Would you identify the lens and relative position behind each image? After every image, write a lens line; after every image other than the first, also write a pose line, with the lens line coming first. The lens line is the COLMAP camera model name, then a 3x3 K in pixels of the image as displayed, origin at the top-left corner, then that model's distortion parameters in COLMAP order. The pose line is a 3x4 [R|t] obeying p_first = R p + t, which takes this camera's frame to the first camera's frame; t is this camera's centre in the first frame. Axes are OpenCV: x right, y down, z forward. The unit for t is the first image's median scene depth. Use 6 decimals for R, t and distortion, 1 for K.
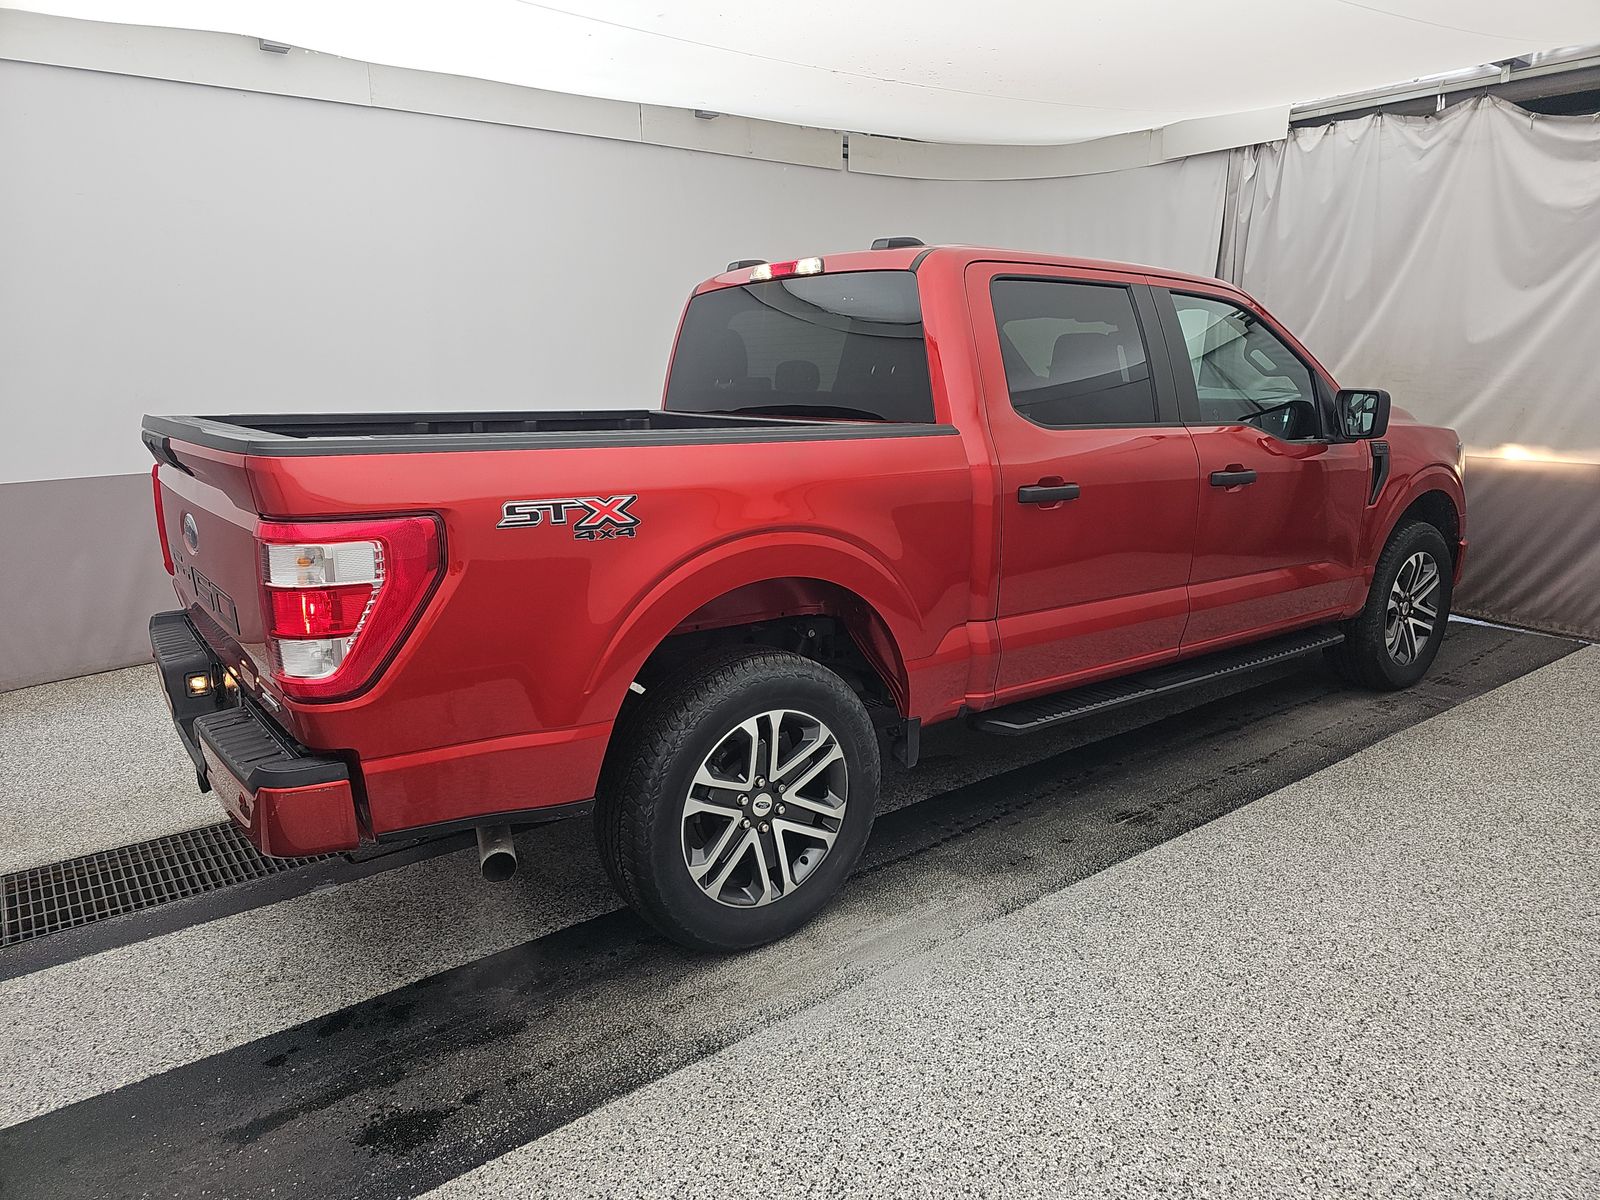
lens RADIAL K [[1045.8, 0, 775.4], [0, 1045.8, 602.5], [0, 0, 1]] dist [0.014599, -0.004837]
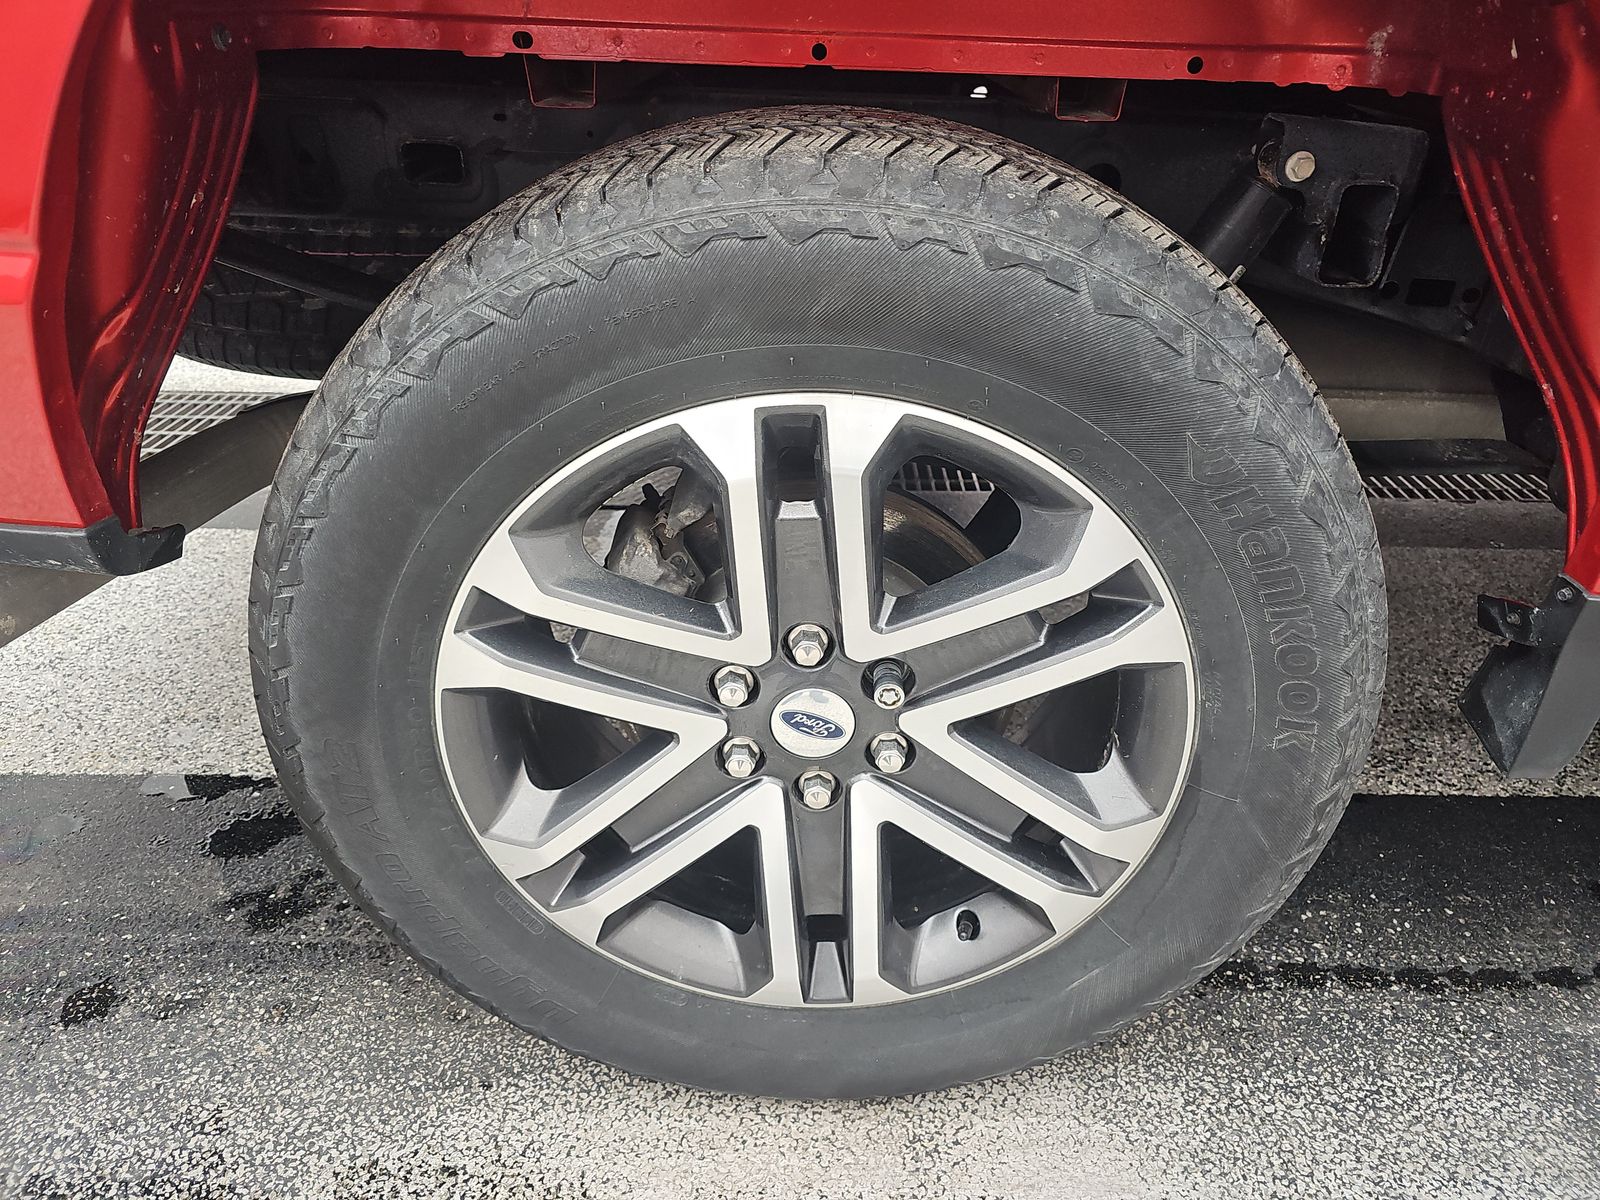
lens RADIAL K [[1051.1, 0, 746.9], [0, 1051.1, 592.8], [0, 0, 1]] dist [0.083783, -0.001241]
pose [[0.787712, 0.315770, -0.528959, 0.115780], [-0.155406, 0.932726, 0.325378, 0.069510], [0.596119, -0.174101, 0.783793, 0.775405]]
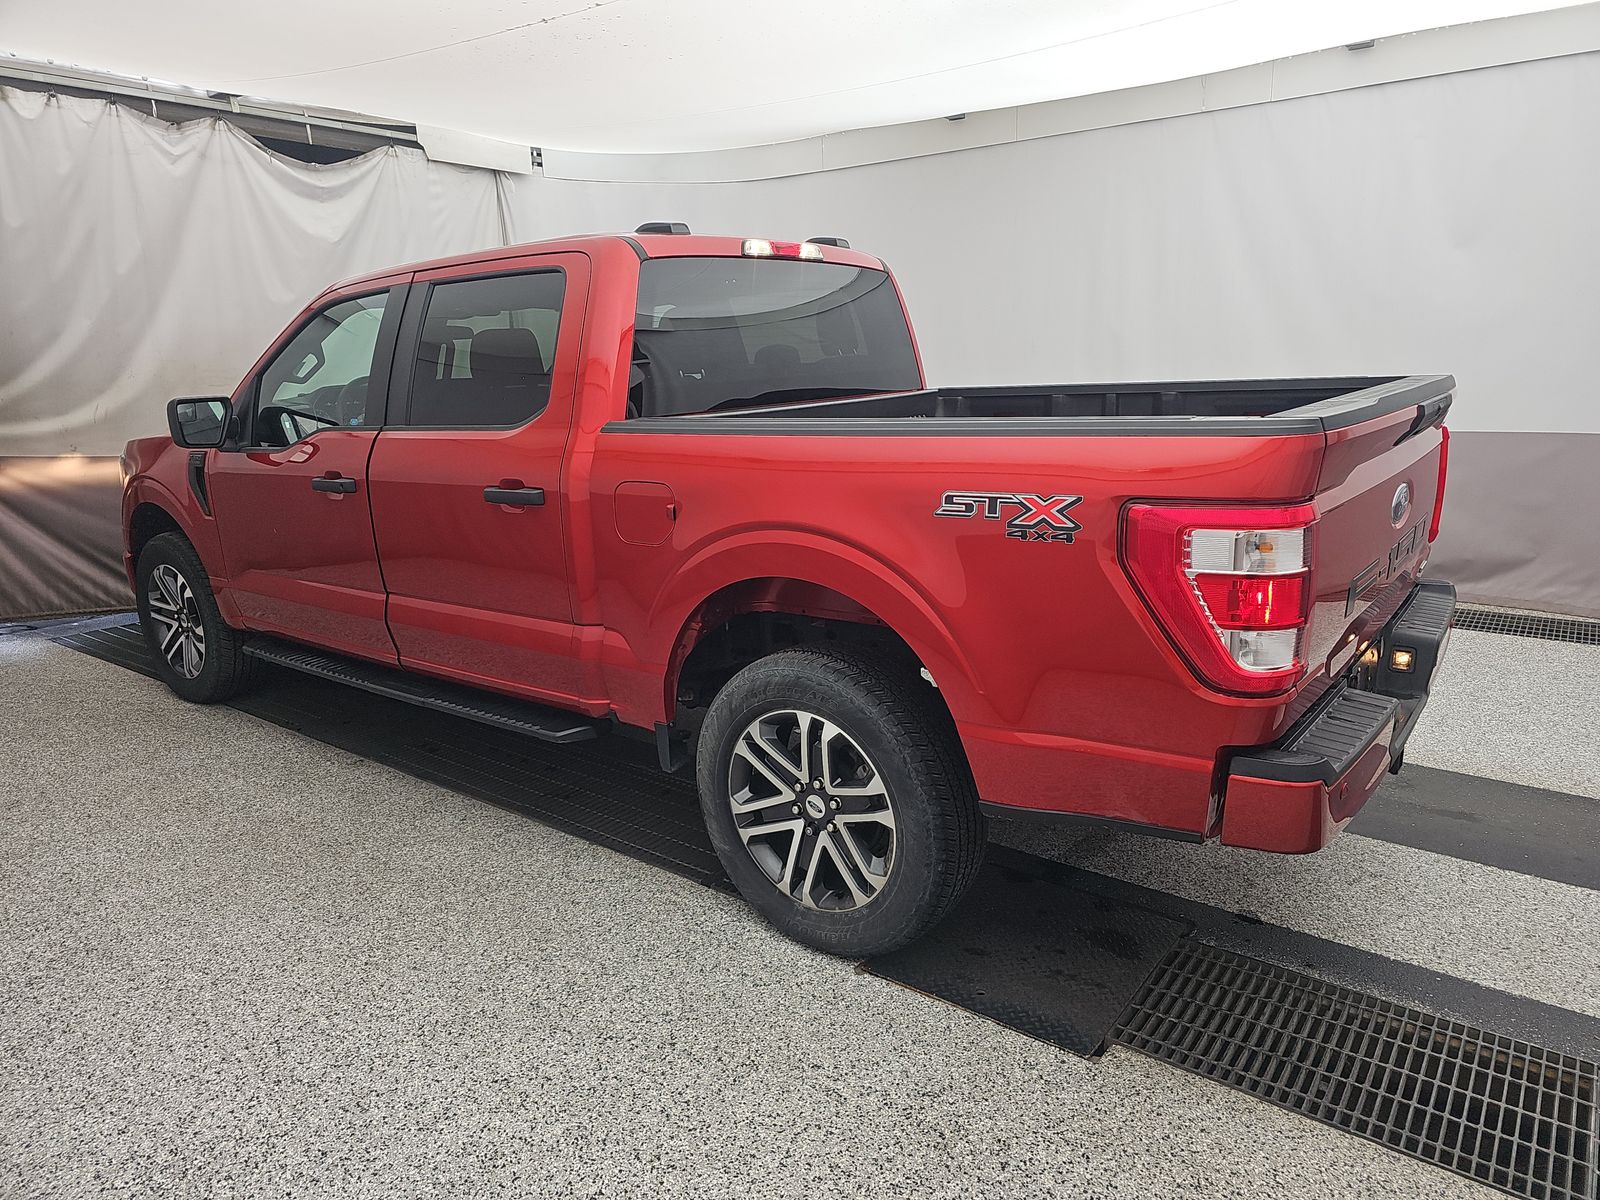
lens RADIAL K [[1045.8, 0, 775.4], [0, 1045.8, 602.5], [0, 0, 1]] dist [0.014599, -0.004837]
pose [[0.227285, 0.396962, -0.889248, 0.793355], [-0.389523, 0.873975, 0.290585, -0.253402], [0.892532, 0.280337, 0.353267, 0.564423]]
